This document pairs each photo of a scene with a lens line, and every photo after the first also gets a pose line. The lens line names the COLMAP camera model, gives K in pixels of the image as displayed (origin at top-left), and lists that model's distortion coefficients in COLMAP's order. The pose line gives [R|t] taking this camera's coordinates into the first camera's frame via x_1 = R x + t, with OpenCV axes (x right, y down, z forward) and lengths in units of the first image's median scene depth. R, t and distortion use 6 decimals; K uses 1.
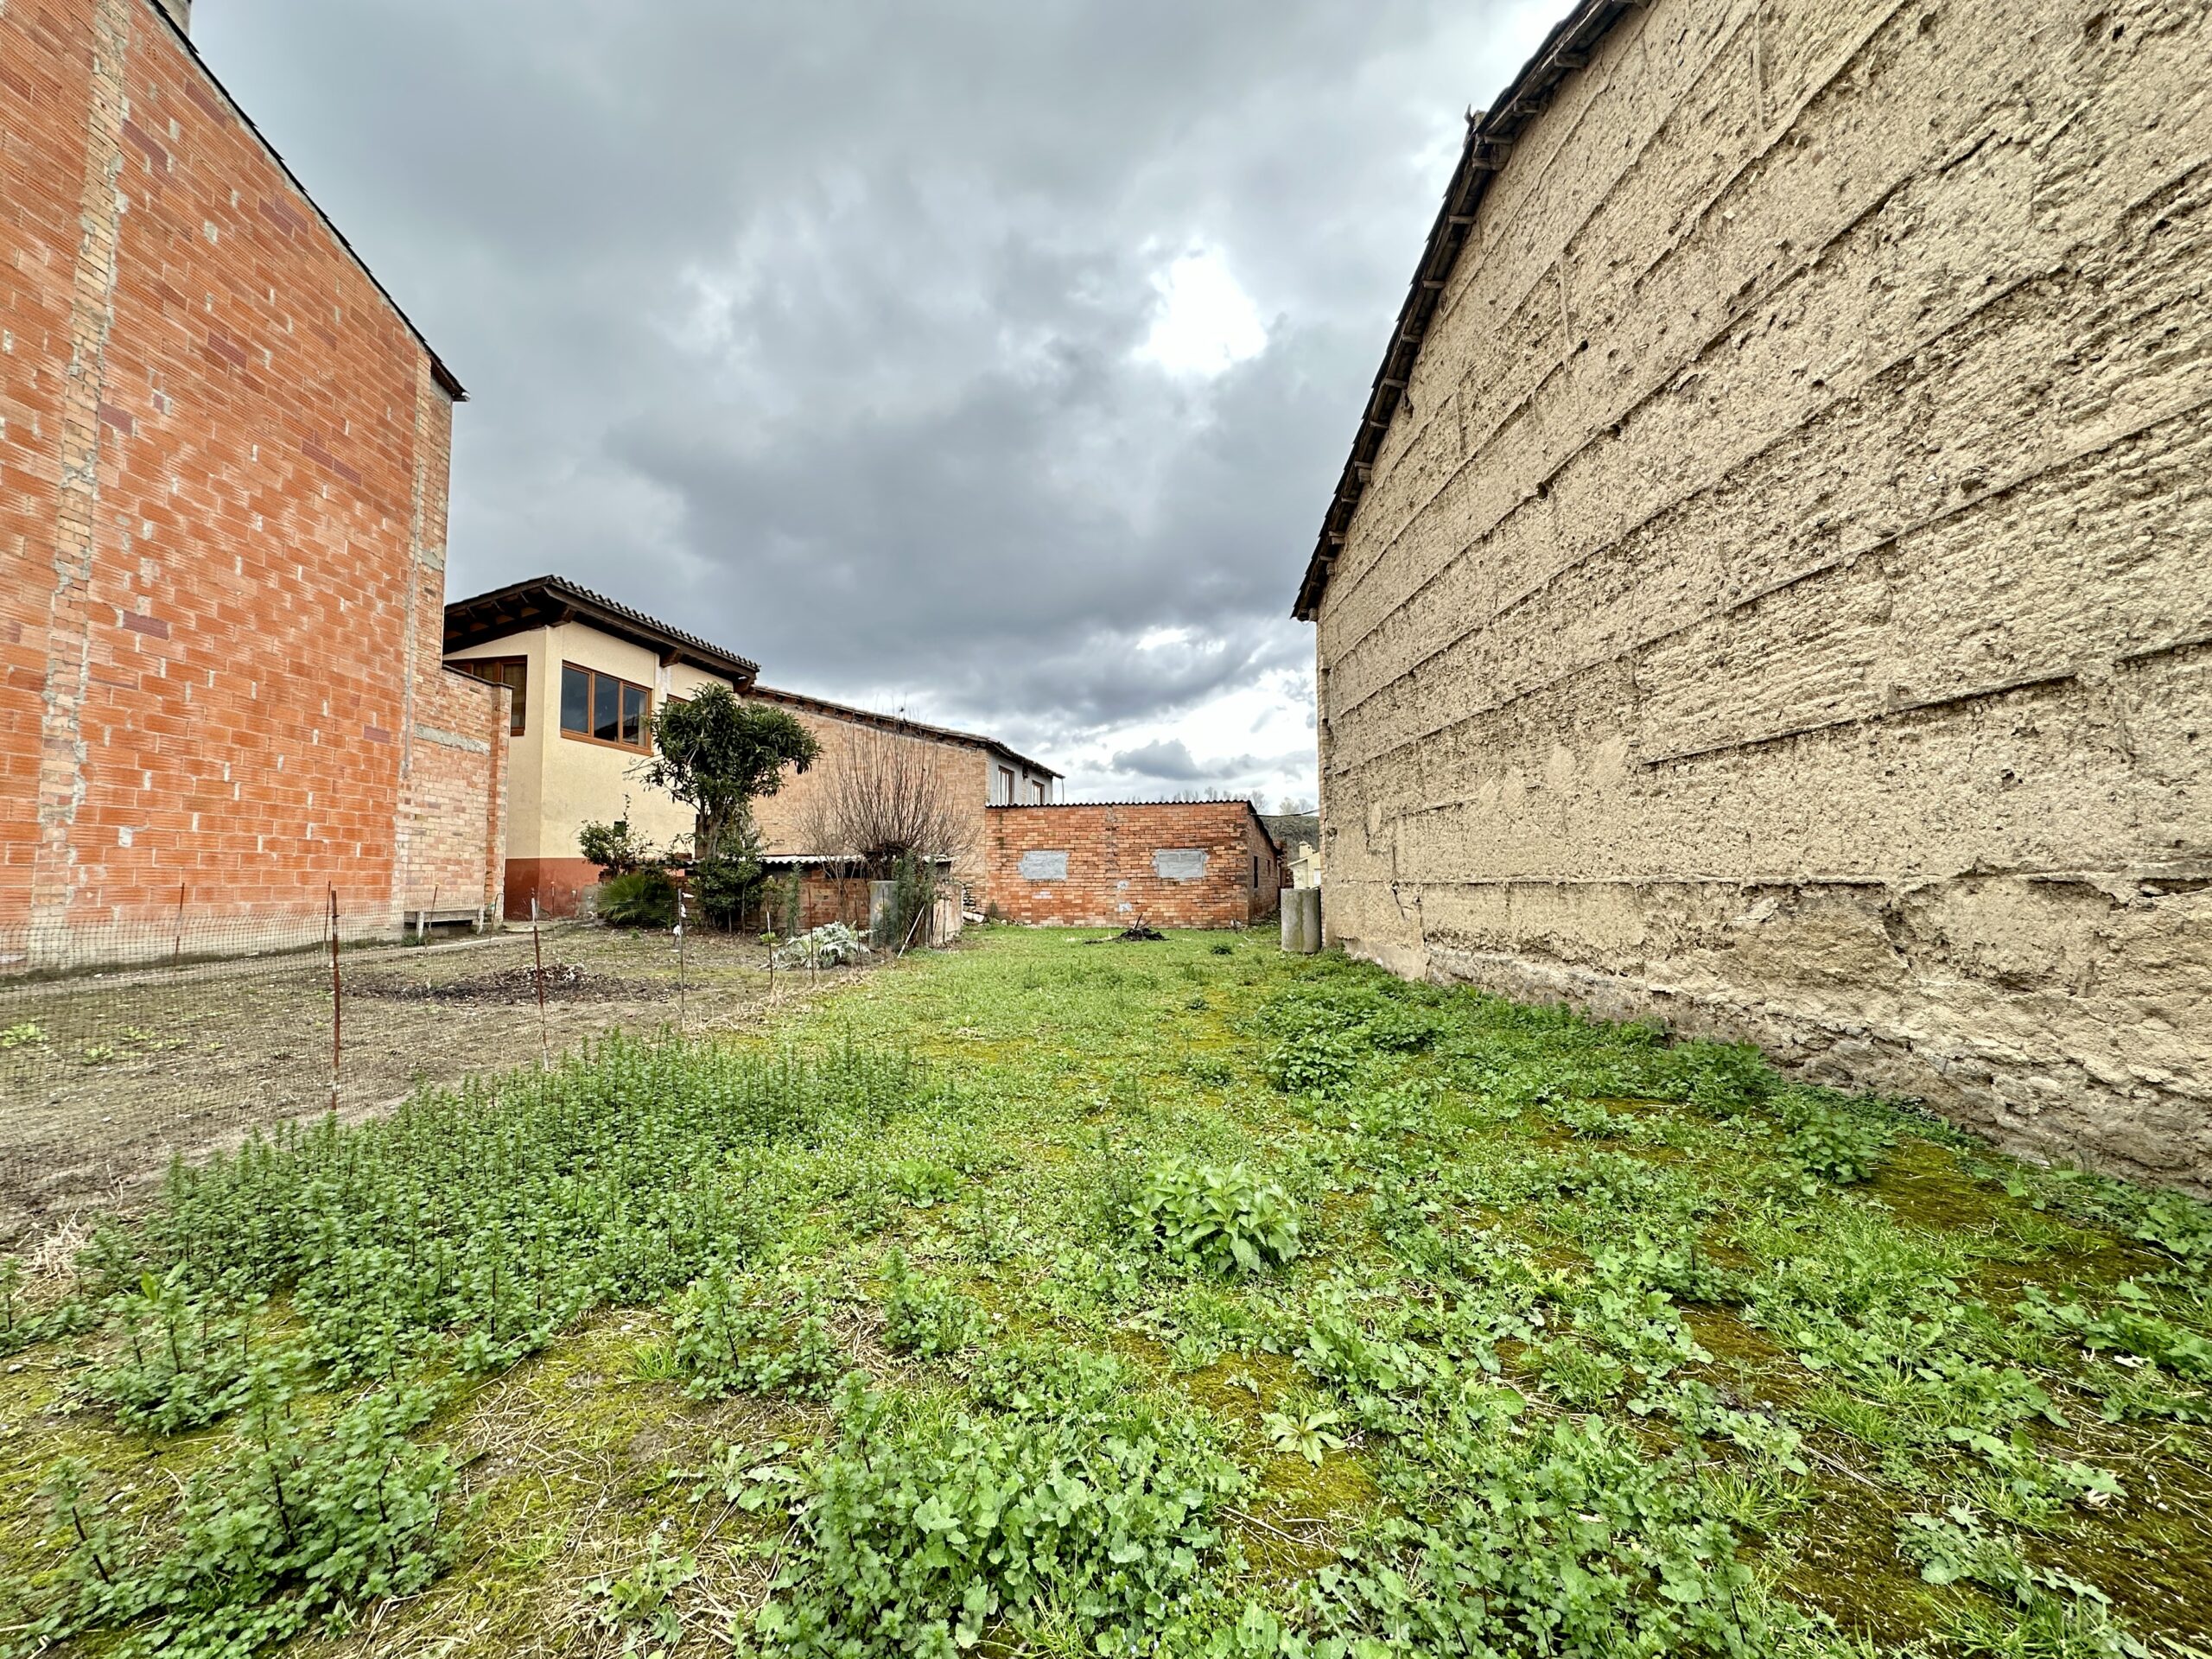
lens RADIAL K [[879.1, 0, 1104.0], [0, 879.1, 831.7], [0, 0, 1]] dist [-0.004248, 0.000617]
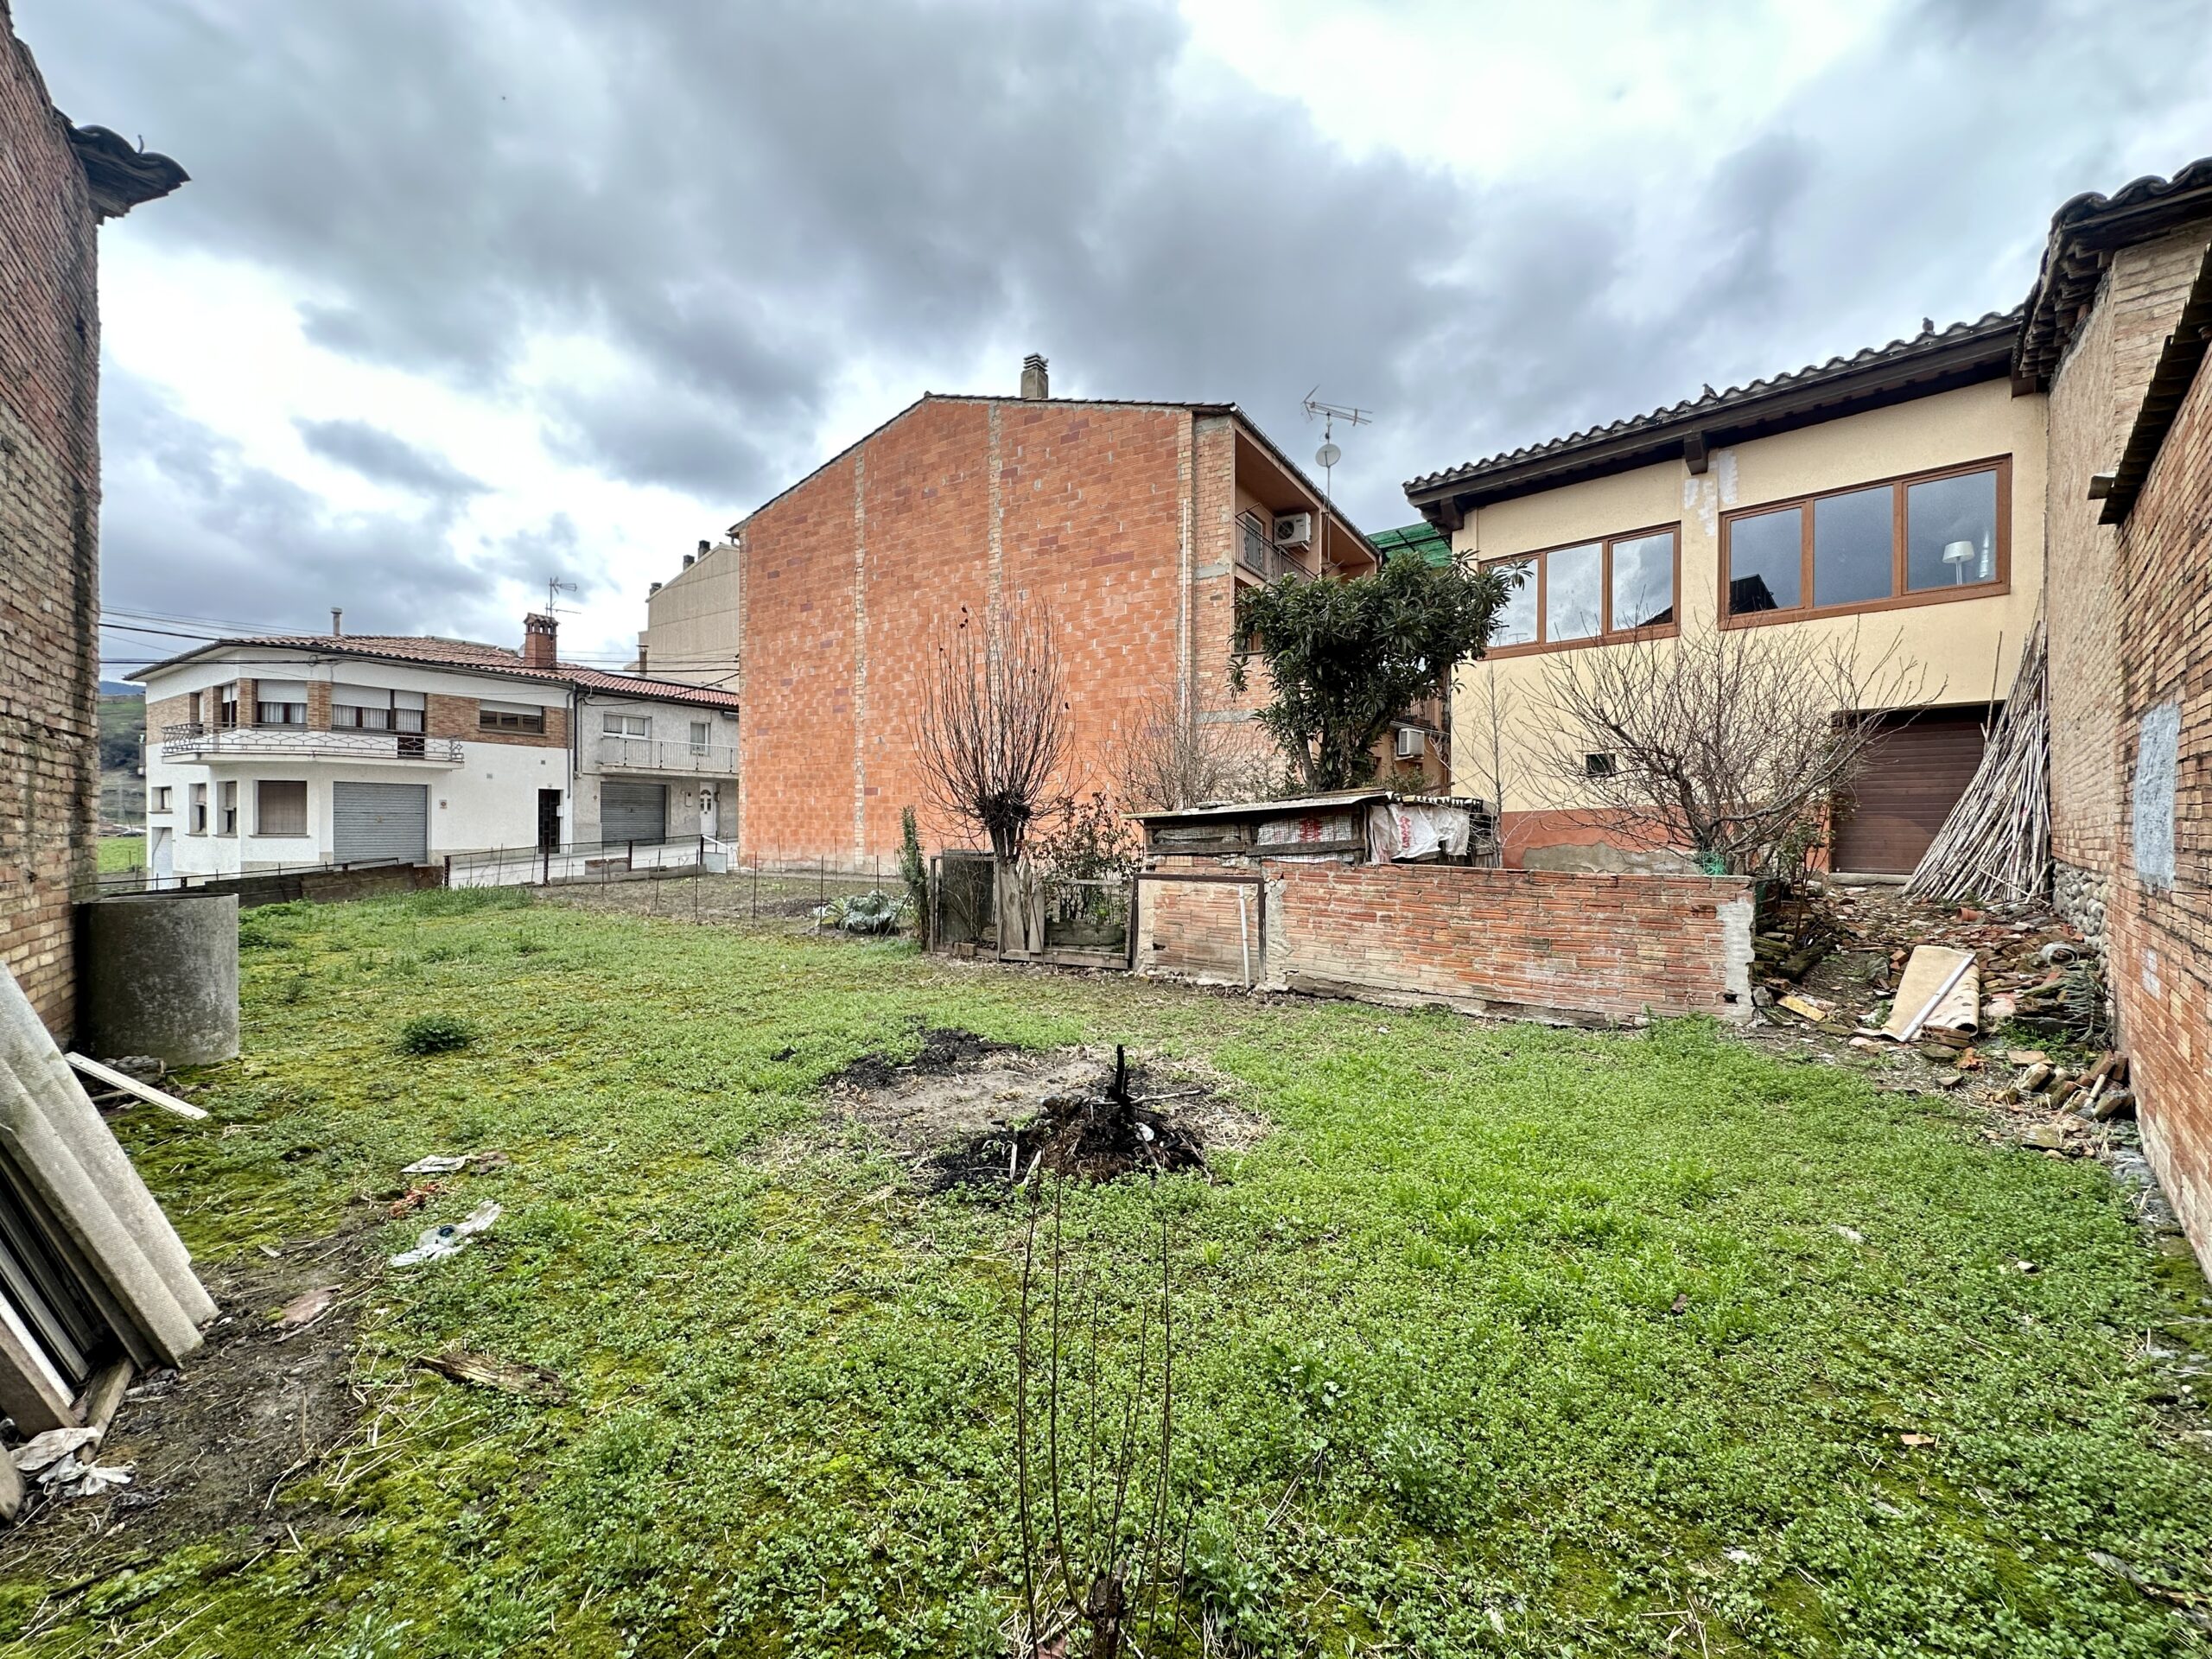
lens RADIAL K [[879.1, 0, 1102.3], [0, 879.1, 831.8], [0, 0, 1]] dist [-0.004248, 0.000617]
pose [[-0.572674, 0.007662, -0.819747, 0.564871], [0.047684, 0.998575, -0.023979, 0.122685], [0.818395, -0.052821, -0.572223, 2.894533]]
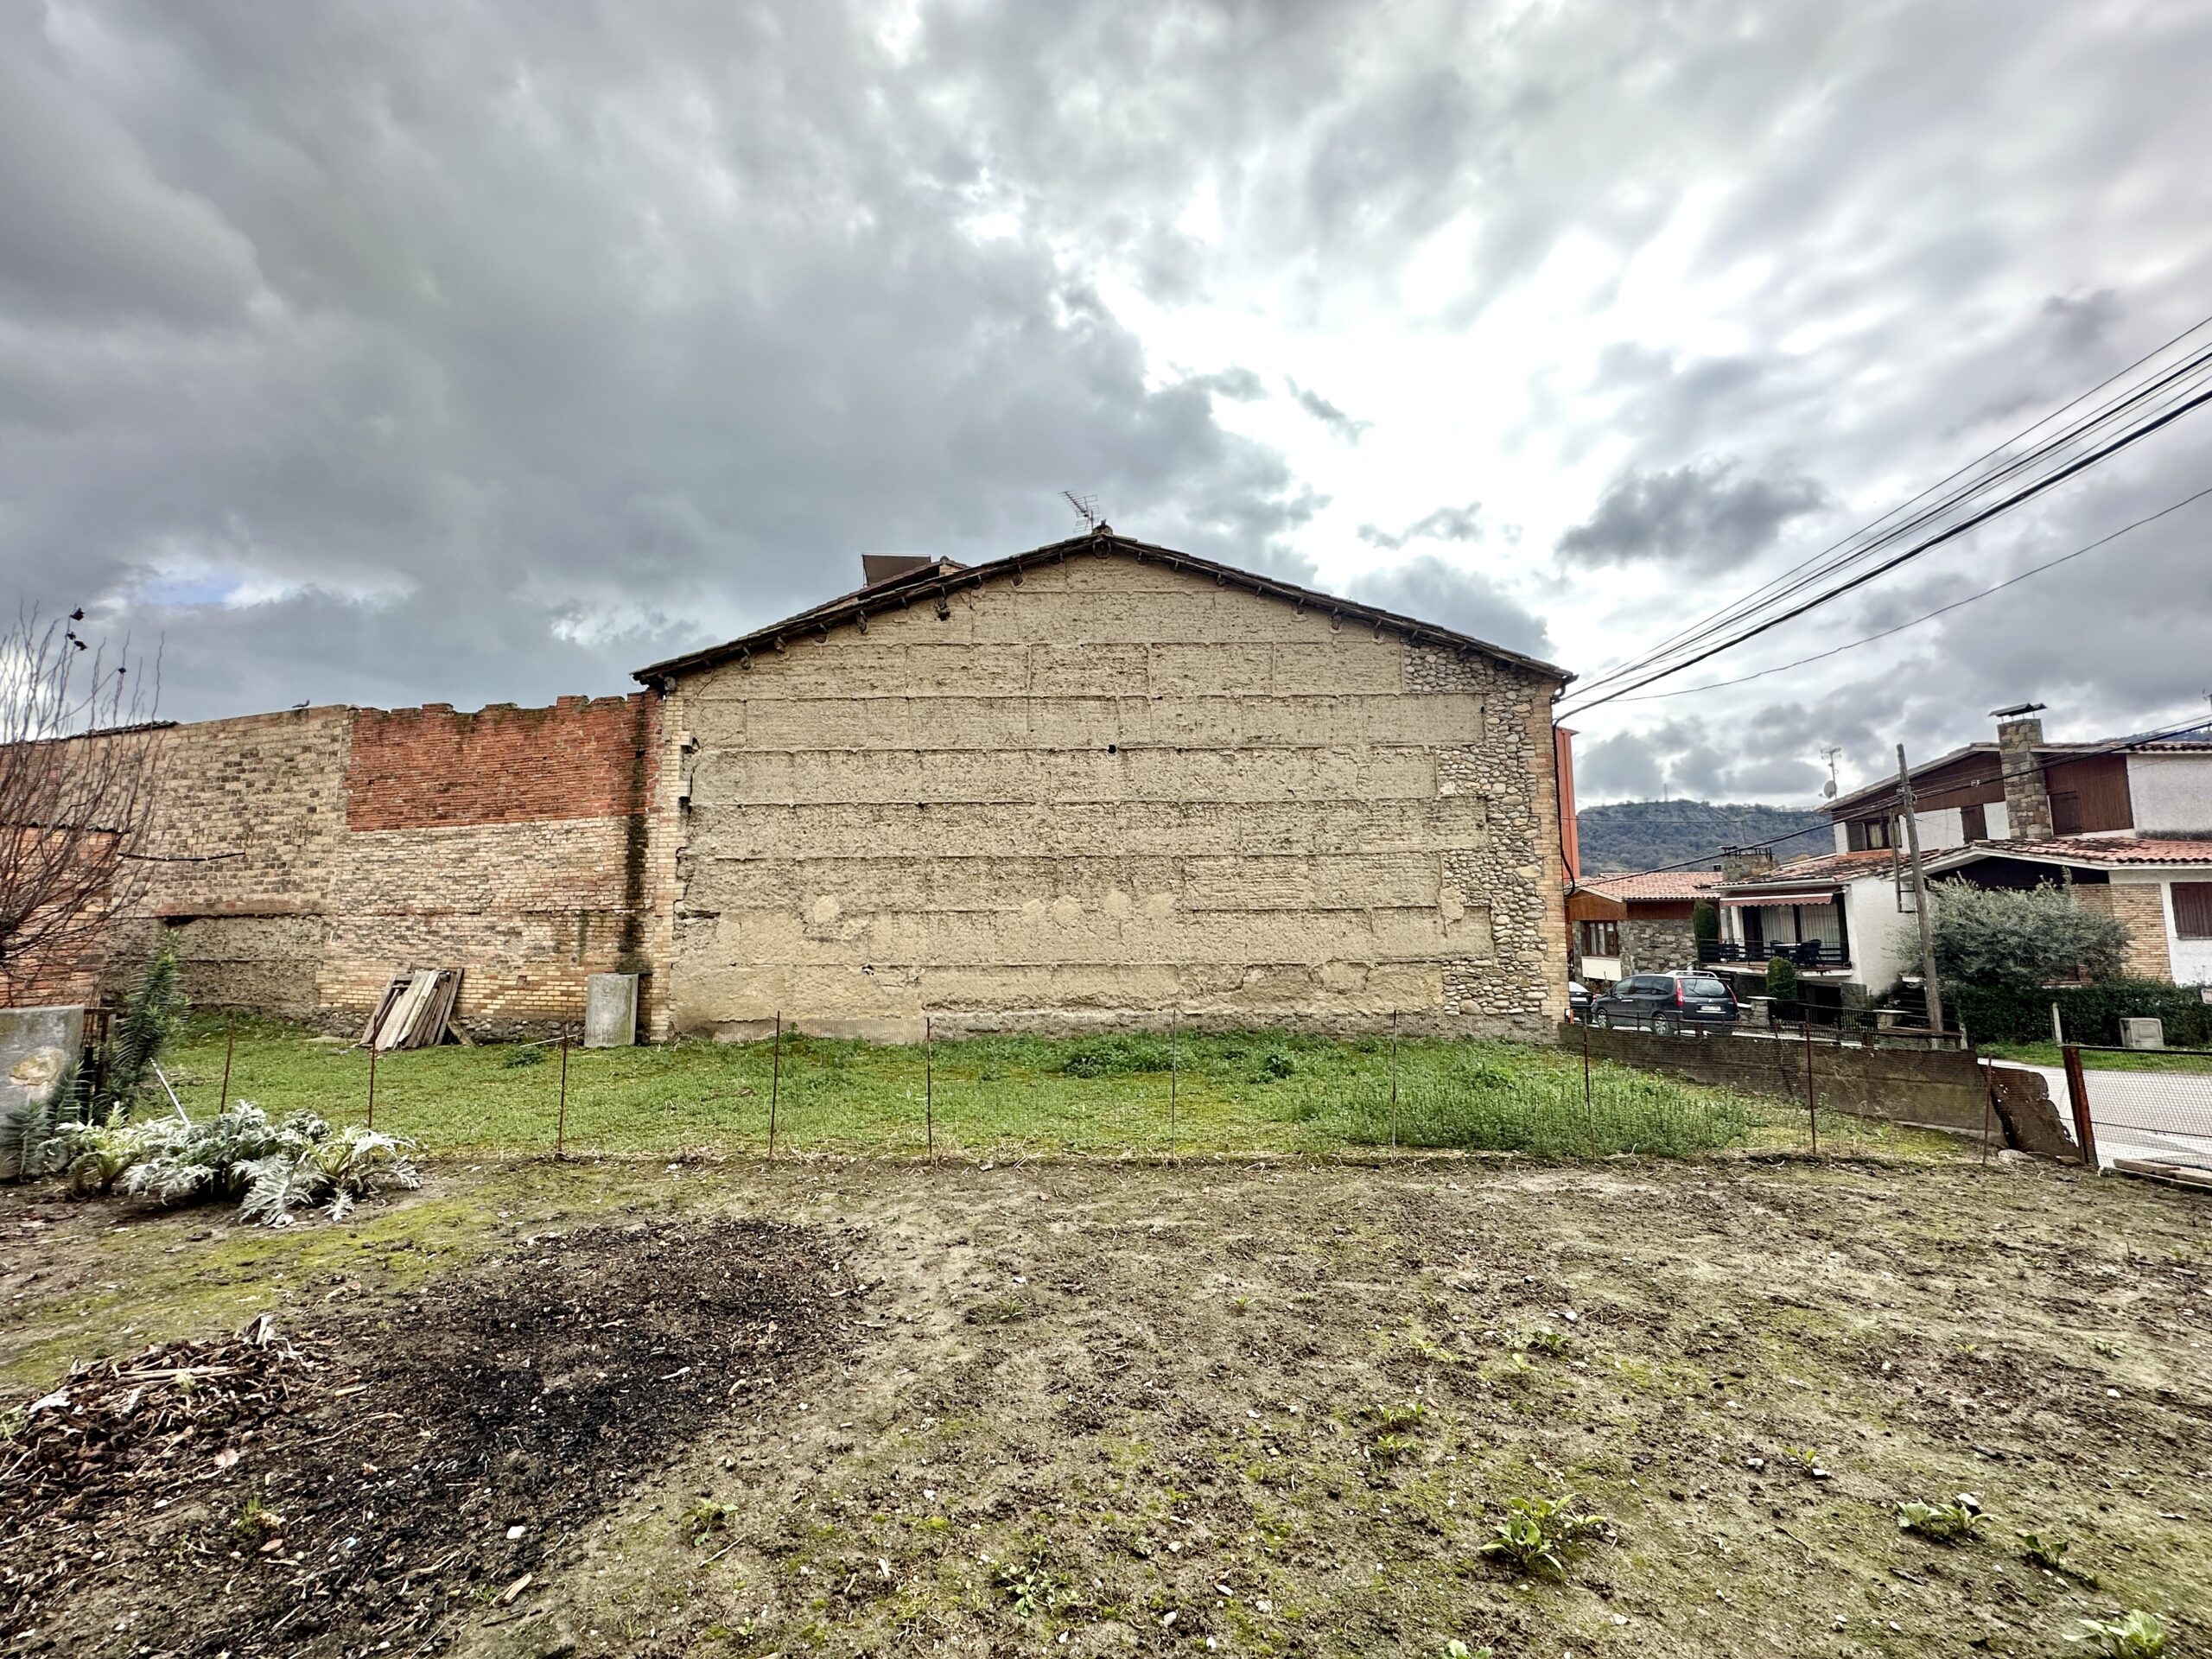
lens RADIAL K [[879.1, 0, 1106.7], [0, 879.1, 833.1], [0, 0, 1]] dist [-0.004248, 0.000617]
pose [[0.034538, 0.106423, 0.993721, -1.245872], [-0.053282, 0.993096, -0.104504, -0.020869], [-0.997982, -0.049338, 0.039970, 0.885562]]
